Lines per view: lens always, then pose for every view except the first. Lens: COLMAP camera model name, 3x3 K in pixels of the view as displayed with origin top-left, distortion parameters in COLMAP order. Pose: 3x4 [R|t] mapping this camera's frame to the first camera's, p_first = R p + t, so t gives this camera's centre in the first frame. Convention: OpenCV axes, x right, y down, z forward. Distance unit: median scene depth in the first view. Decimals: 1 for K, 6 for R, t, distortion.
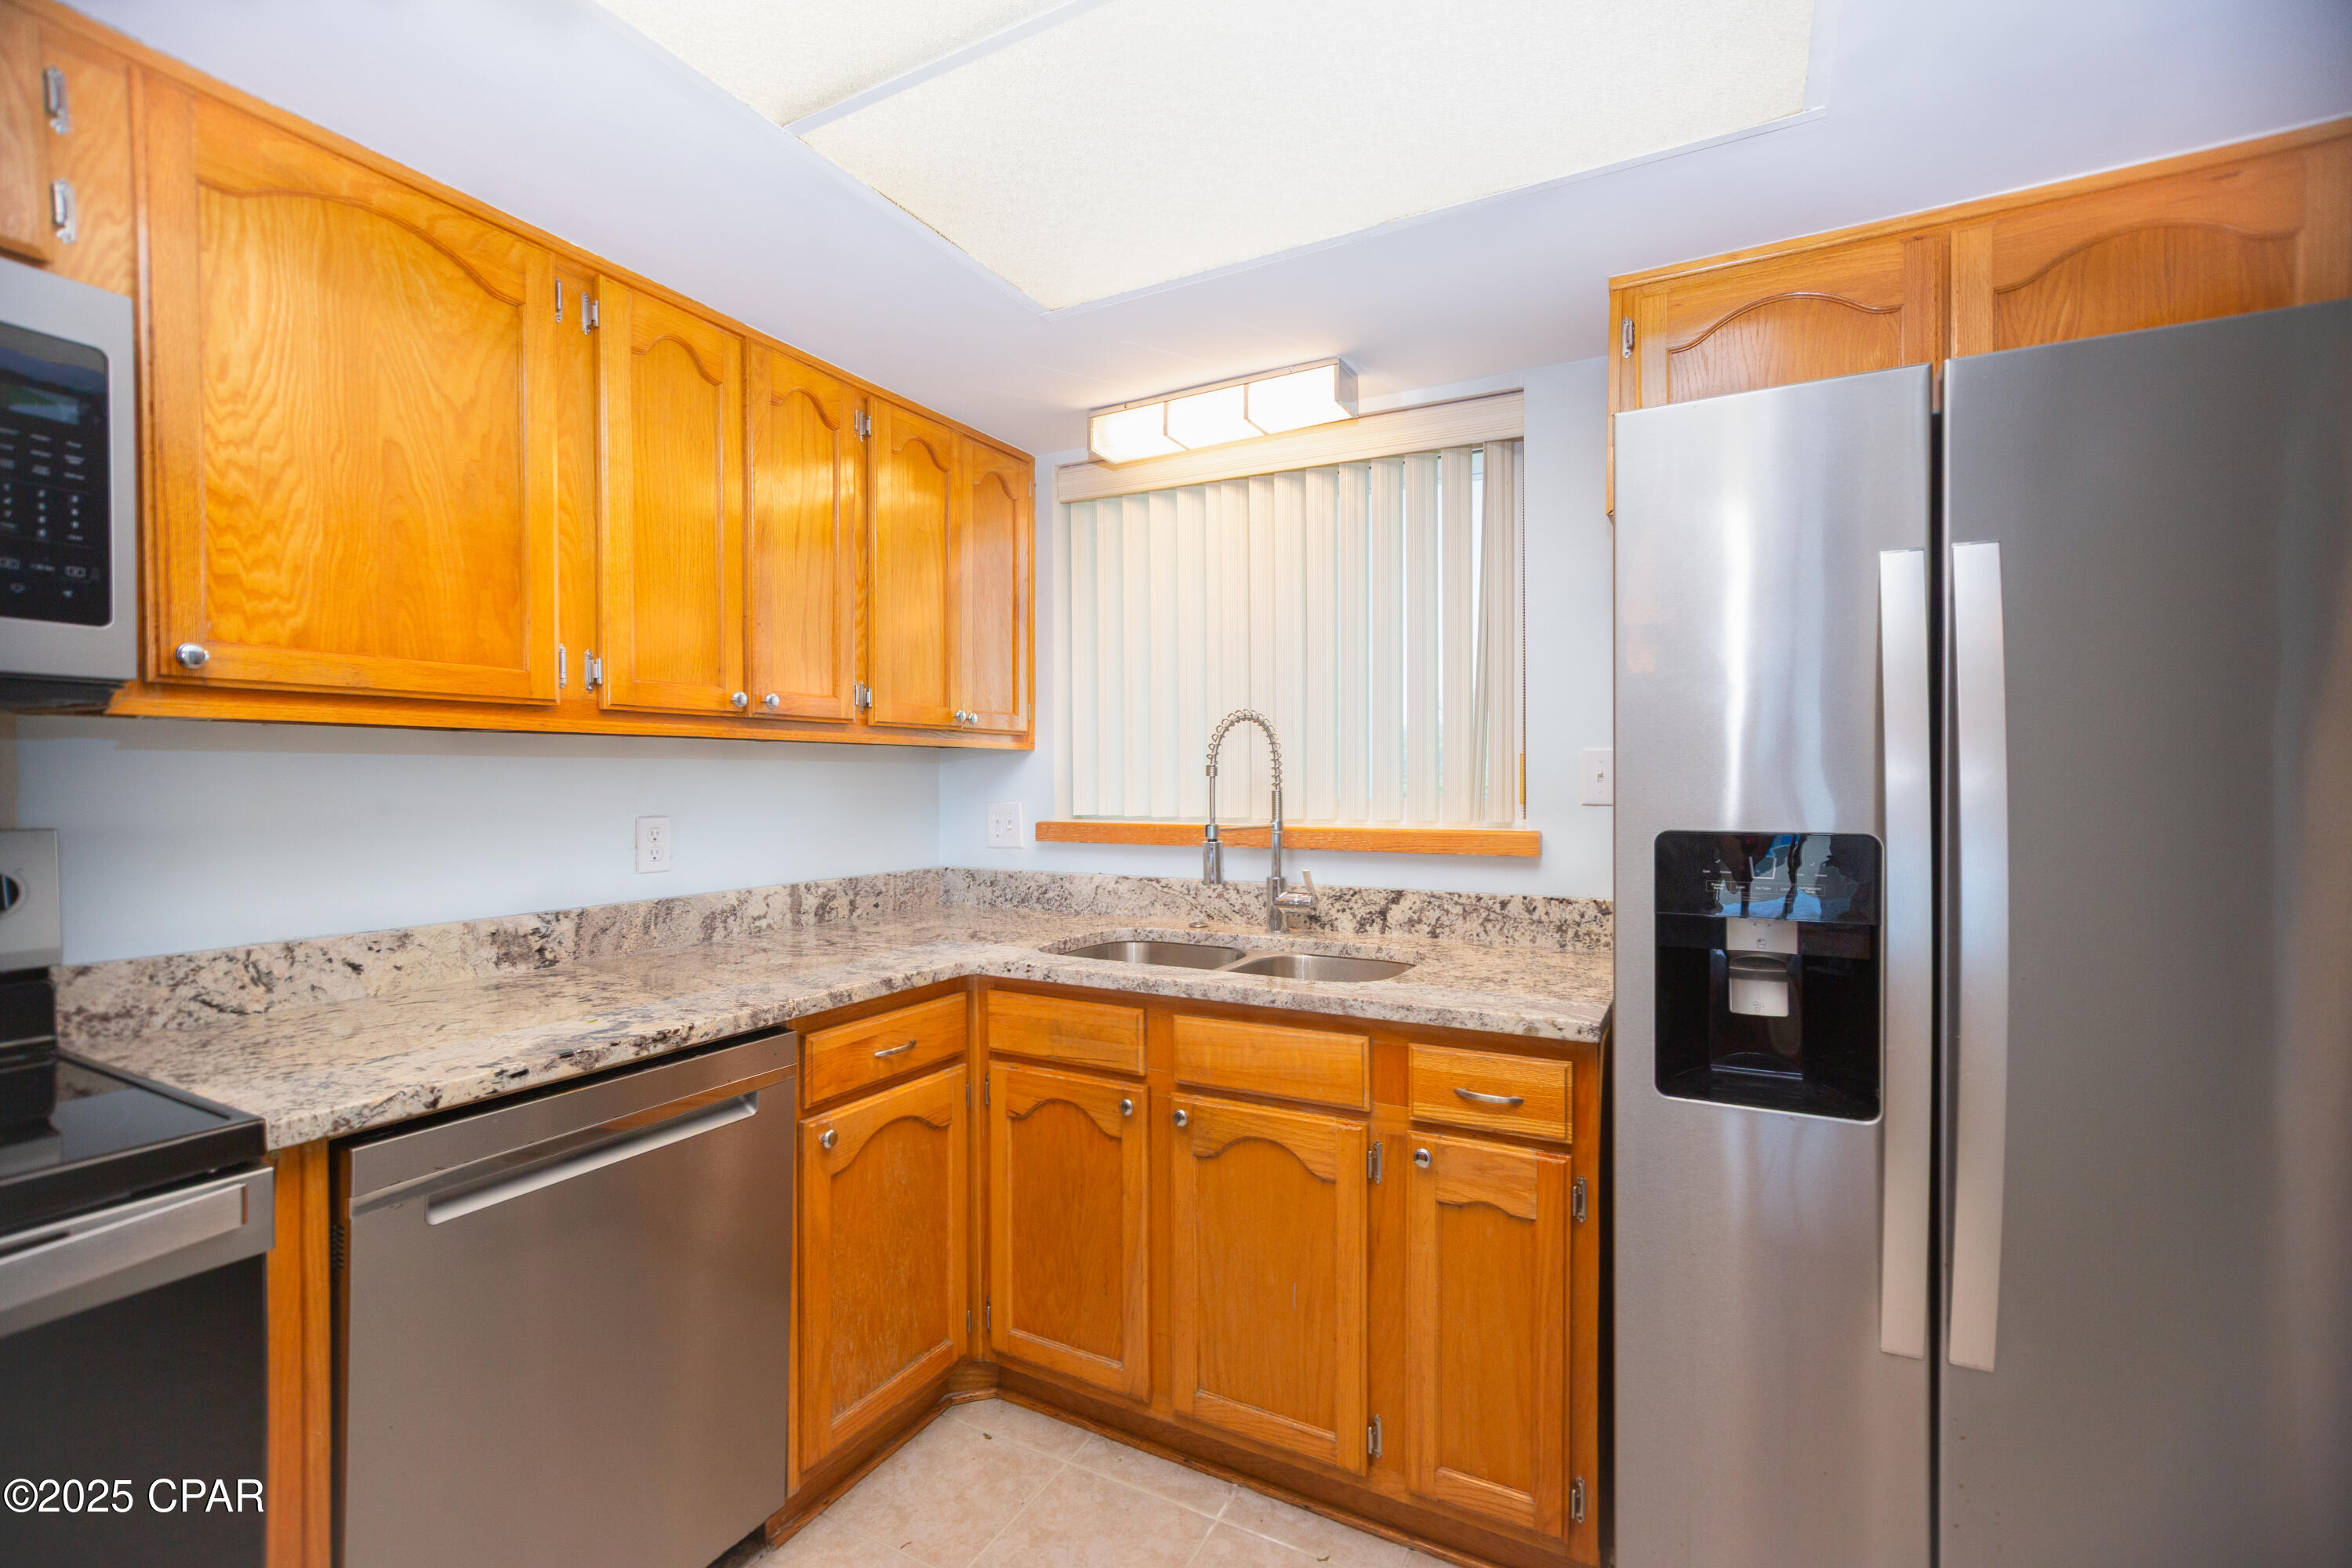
lens RADIAL K [[1020.2, 0, 1174.5], [0, 1020.2, 789.4], [0, 0, 1]] dist [0.004320, 0.003054]
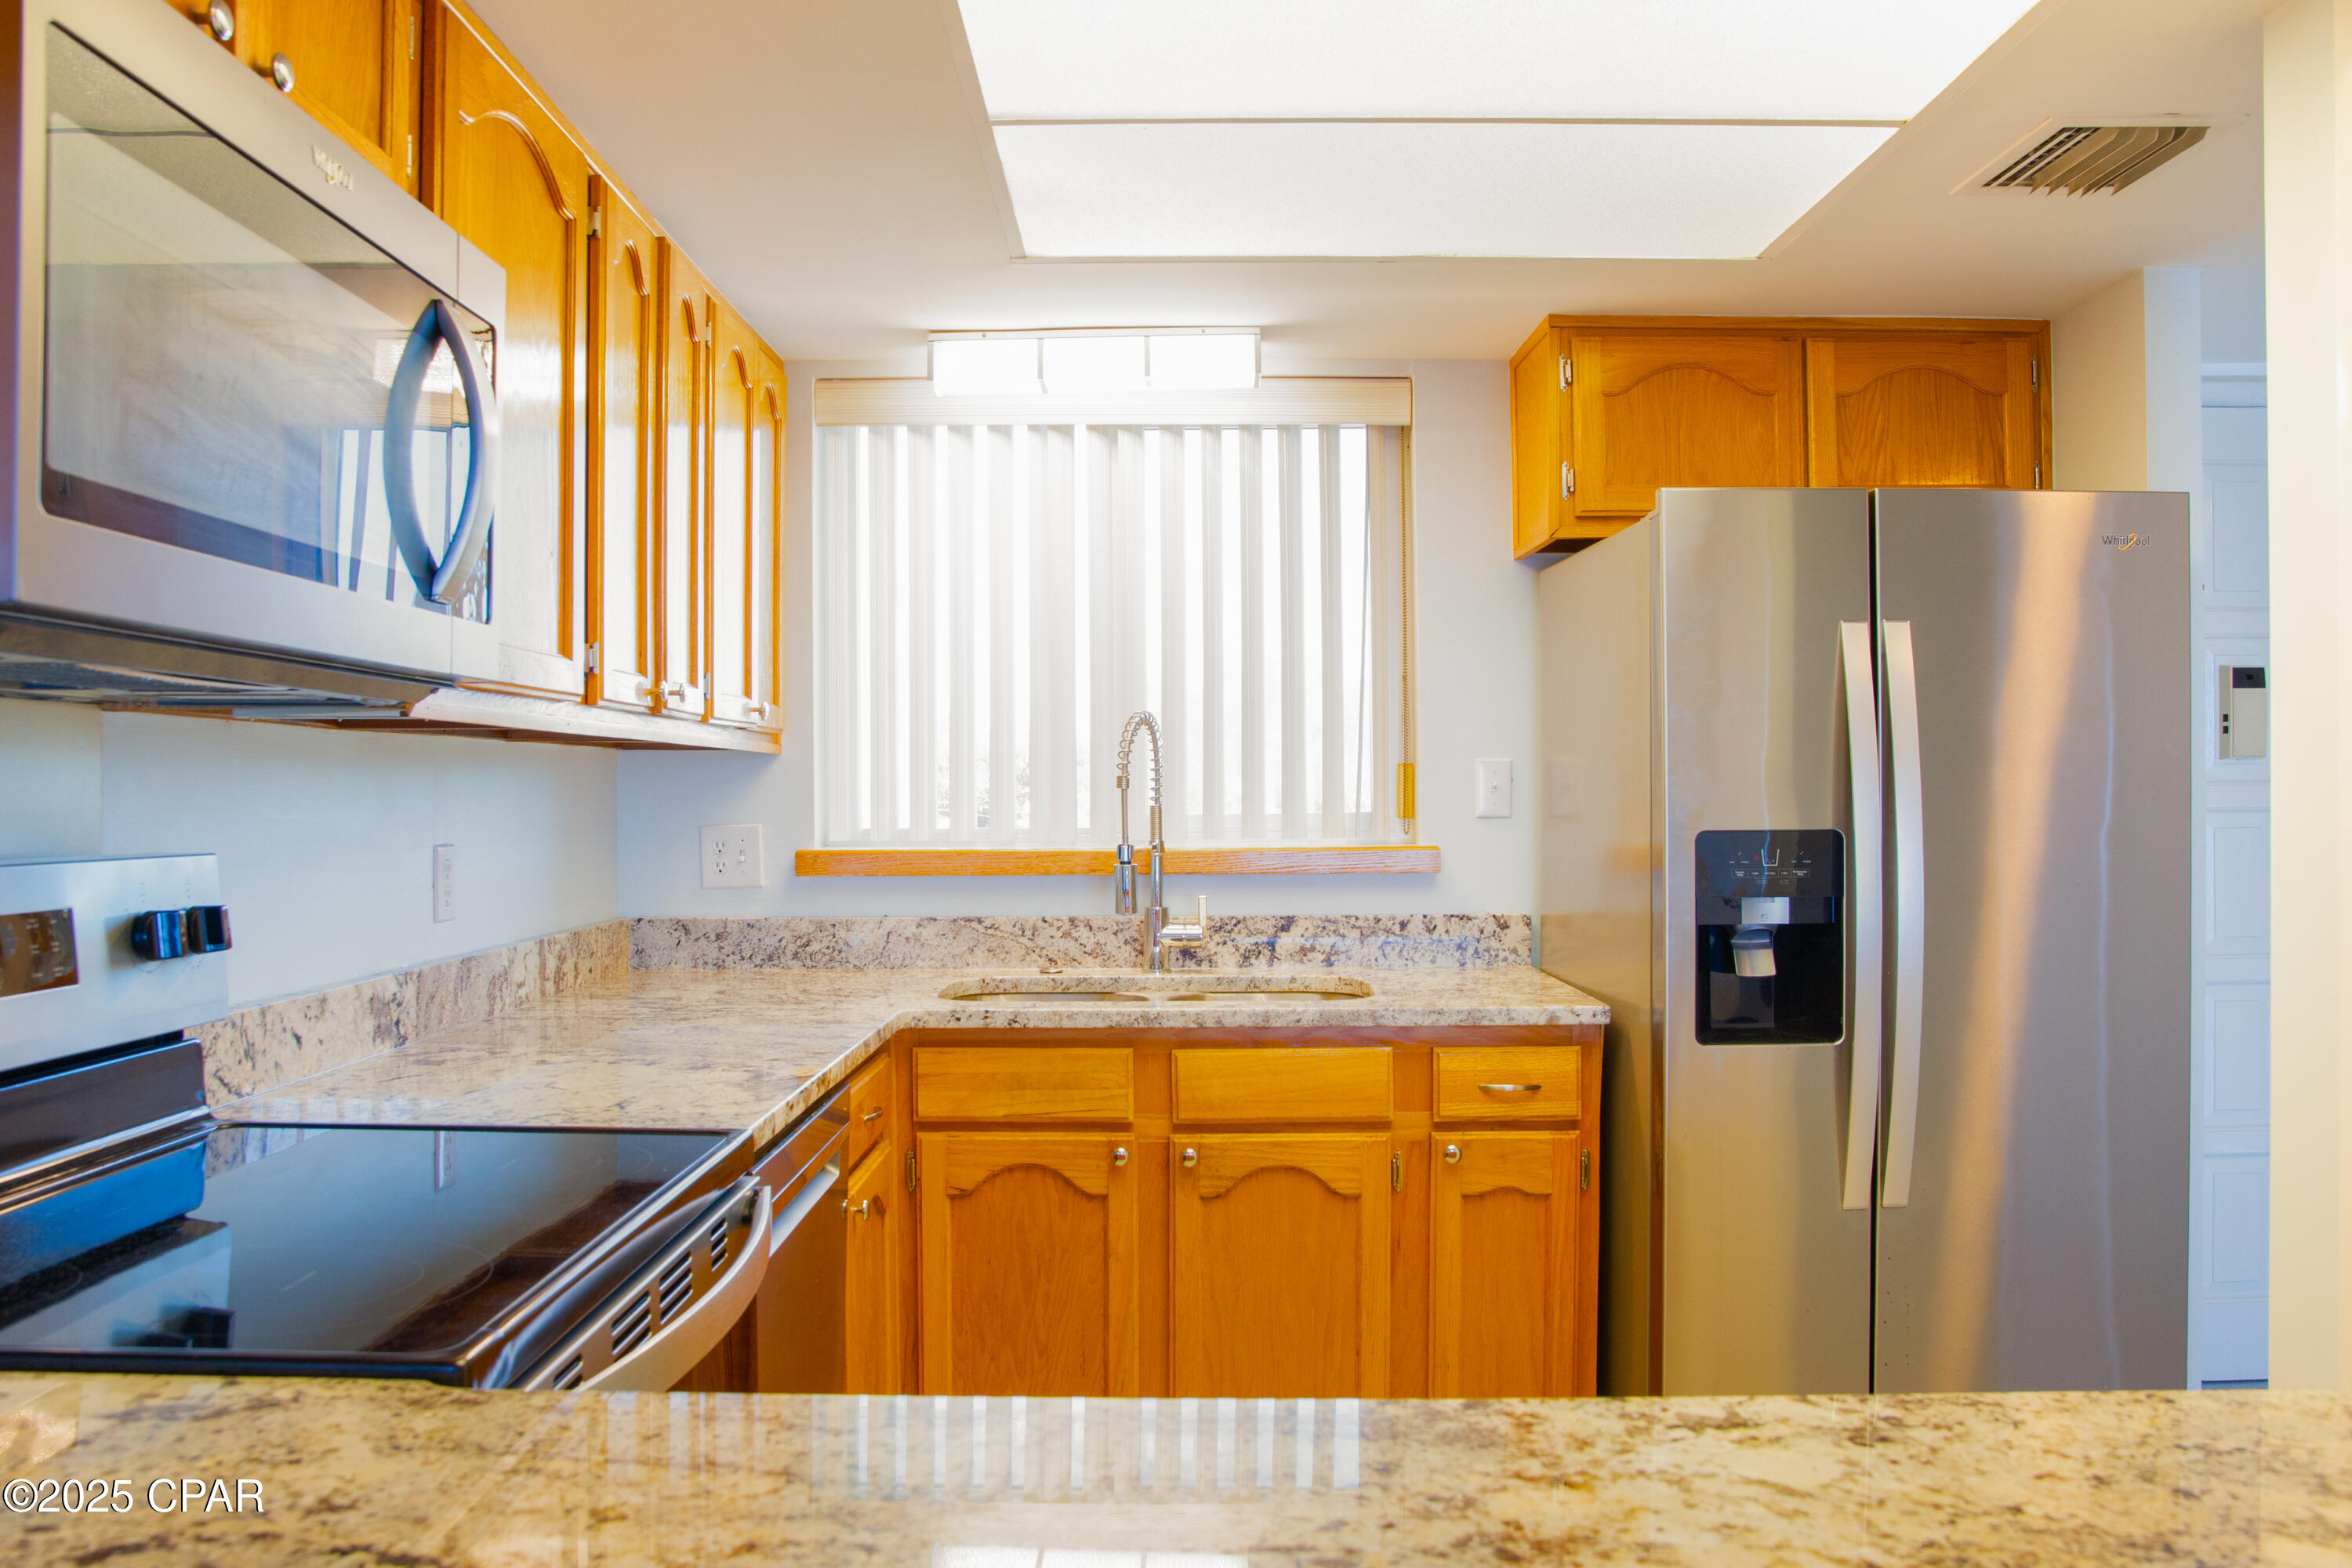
lens RADIAL K [[1785.0, 0, 1134.6], [0, 1785.0, 809.6], [0, 0, 1]] dist [-0.102439, 0.073466]
pose [[0.887623, -0.006281, 0.460527, -0.747701], [0.007672, 0.999970, -0.001150, 0.007890], [-0.460506, 0.004554, 0.887645, -0.389400]]
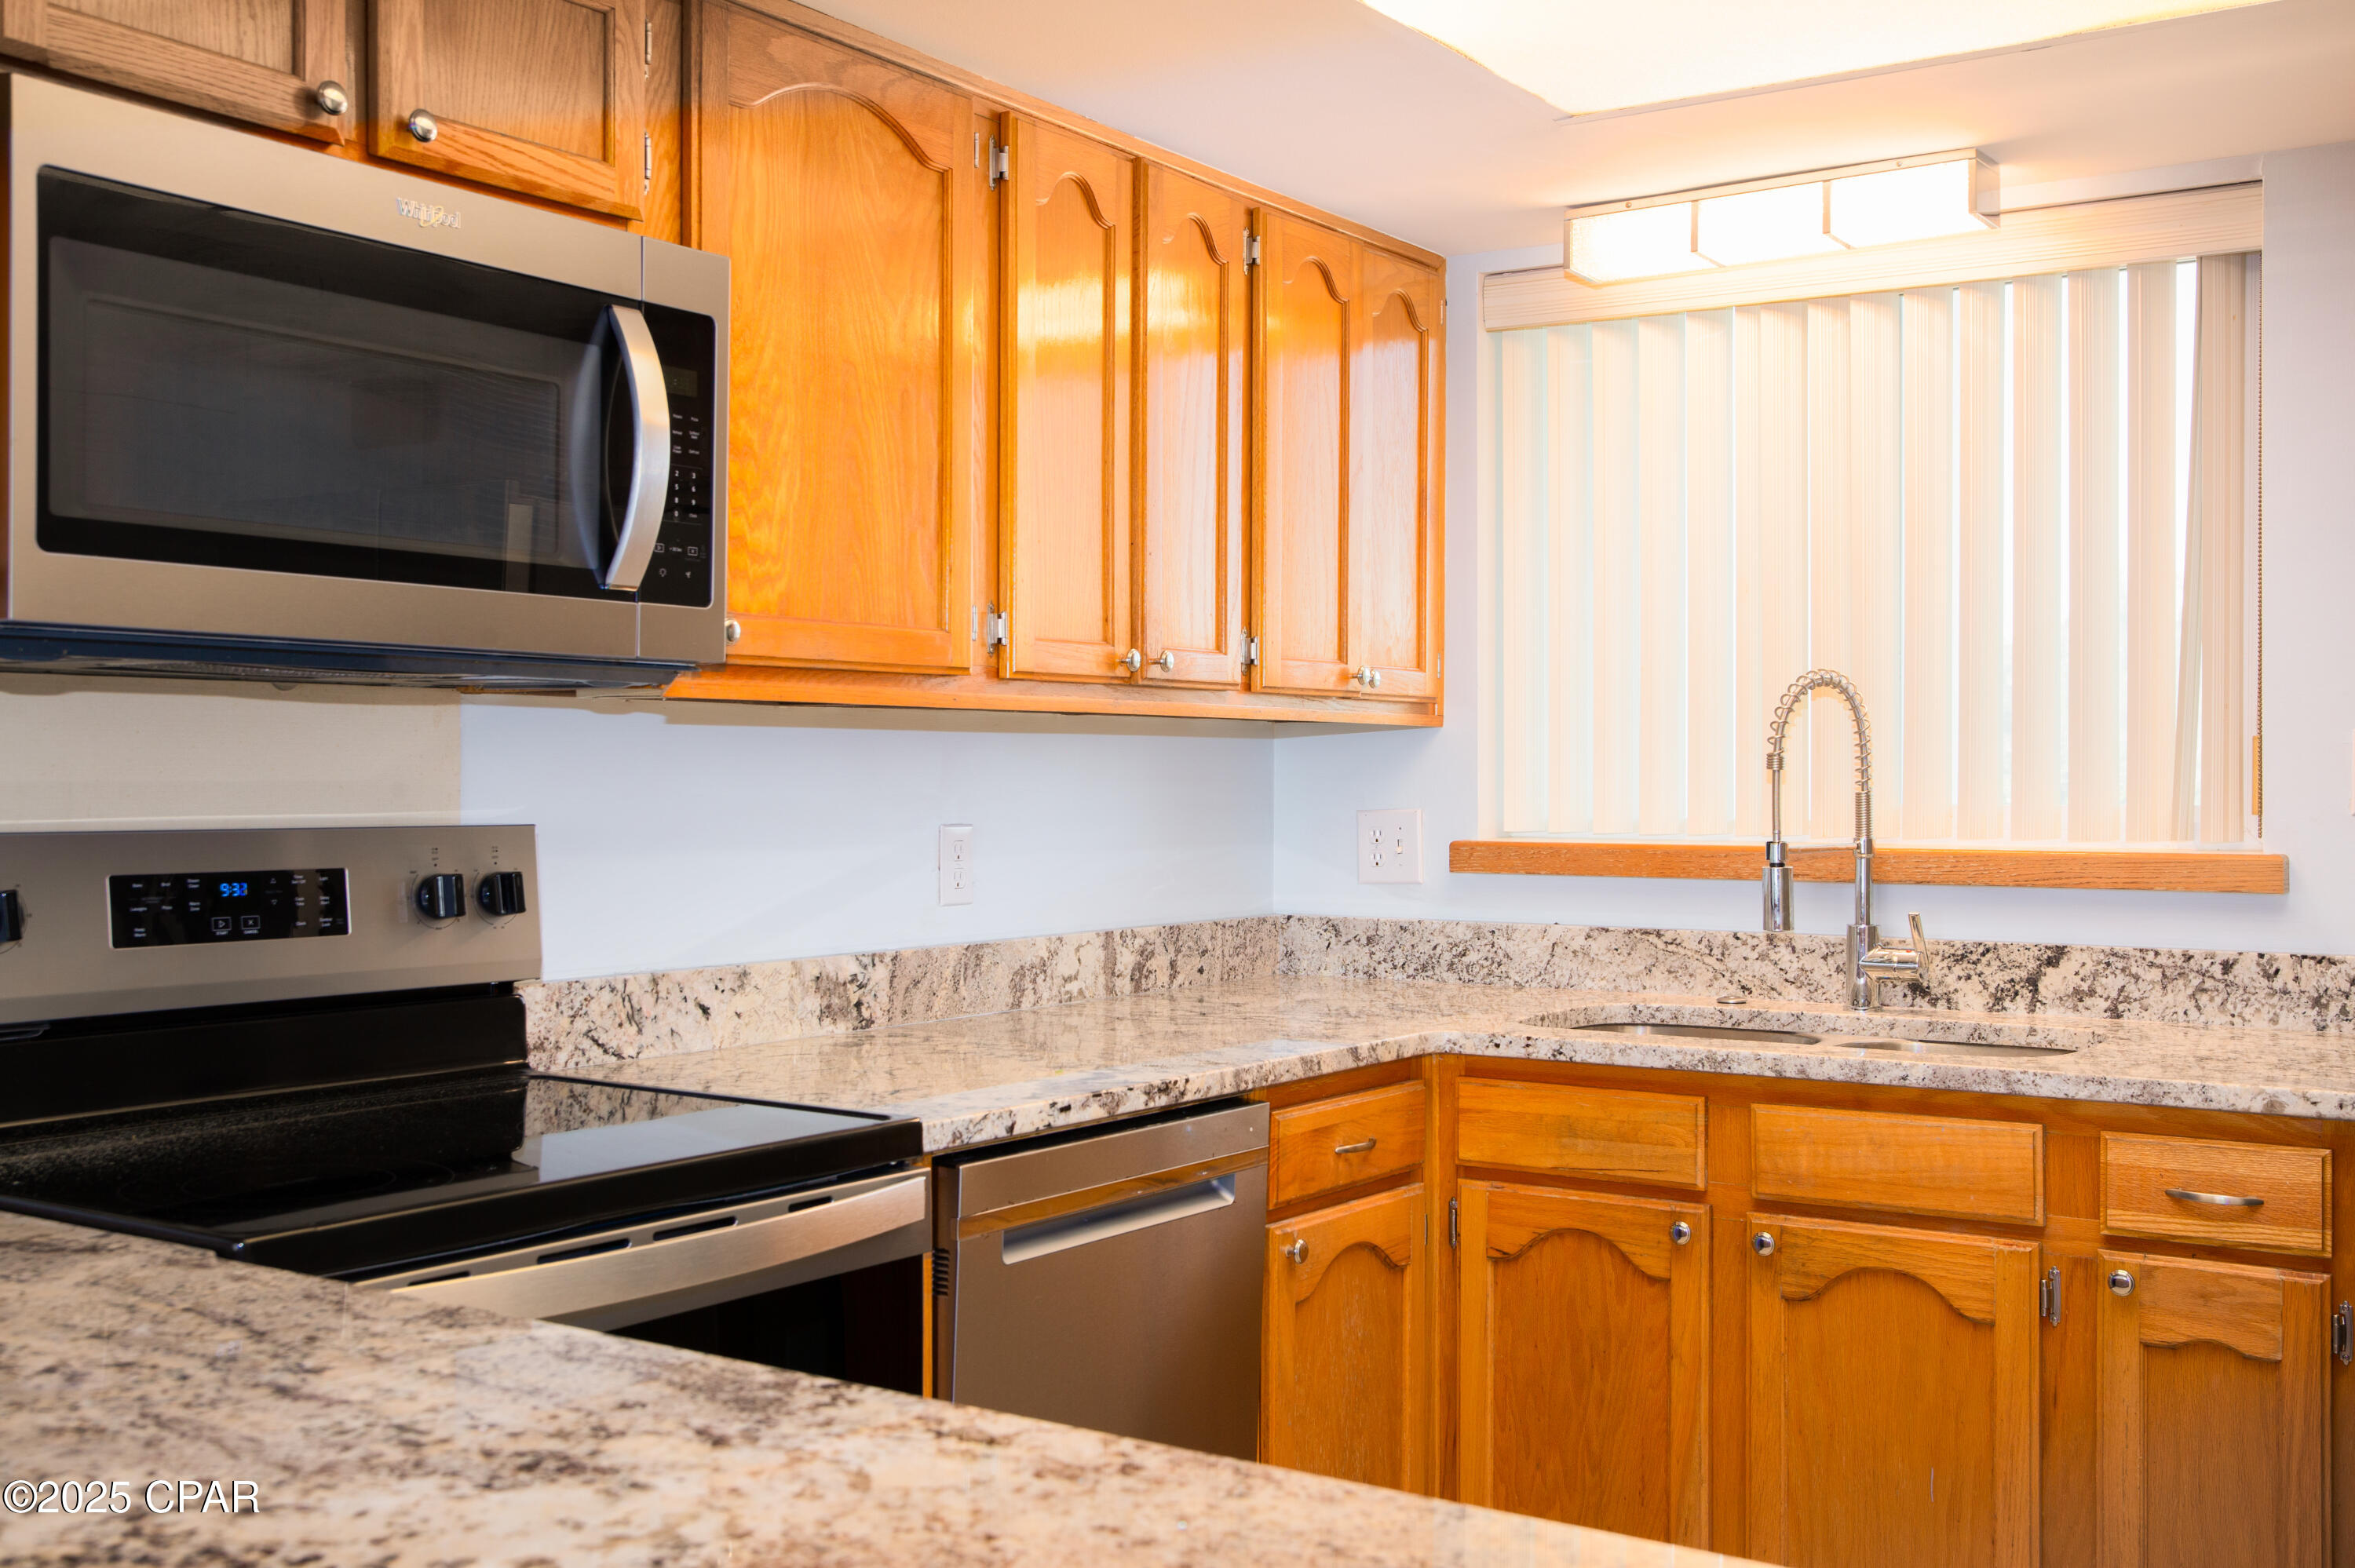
lens RADIAL K [[2355.3, 0, 1188.2], [0, 2355.3, 781.5], [0, 0, 1]] dist [0.017533, 0.000000]
pose [[0.996094, 0.004425, -0.088189, -0.244036], [-0.005116, 0.999958, -0.007611, 0.010008], [0.088151, 0.008033, 0.996075, -0.668378]]
